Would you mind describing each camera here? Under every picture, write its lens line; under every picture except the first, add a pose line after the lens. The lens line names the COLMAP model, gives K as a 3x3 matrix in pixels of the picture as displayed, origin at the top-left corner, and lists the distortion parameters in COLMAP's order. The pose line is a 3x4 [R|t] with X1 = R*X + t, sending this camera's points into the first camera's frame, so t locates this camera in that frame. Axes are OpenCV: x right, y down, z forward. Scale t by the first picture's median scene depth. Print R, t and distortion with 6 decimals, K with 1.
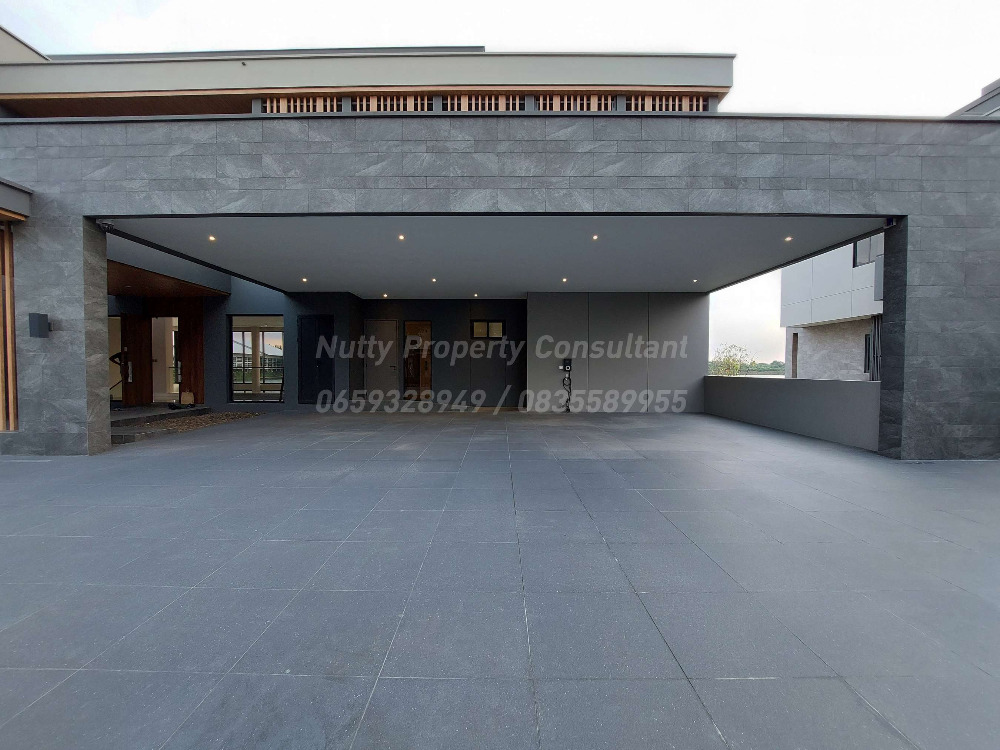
lens RADIAL K [[397.1, 0, 498.0], [0, 397.1, 377.4], [0, 0, 1]] dist [-0.016854, -0.001330]
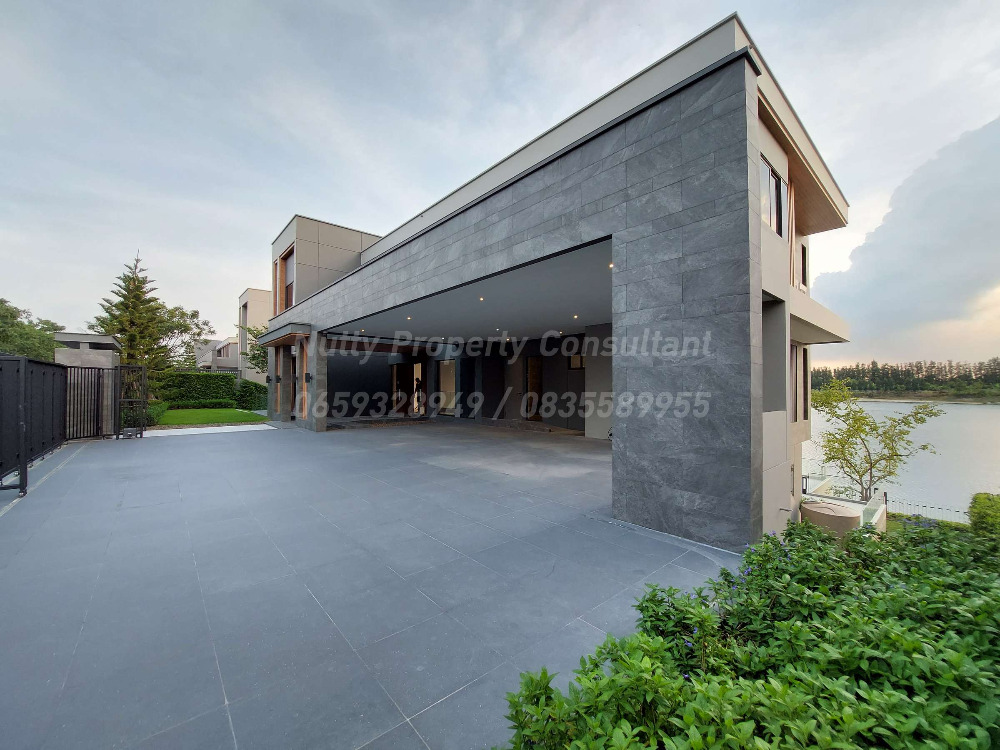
lens RADIAL K [[397.1, 0, 507.4], [0, 397.1, 377.0], [0, 0, 1]] dist [-0.016854, -0.001330]
pose [[0.669774, -0.018789, -0.742327, 1.546110], [-0.015569, 0.999105, -0.039336, -0.058516], [0.742402, 0.037904, 0.668882, 0.240240]]
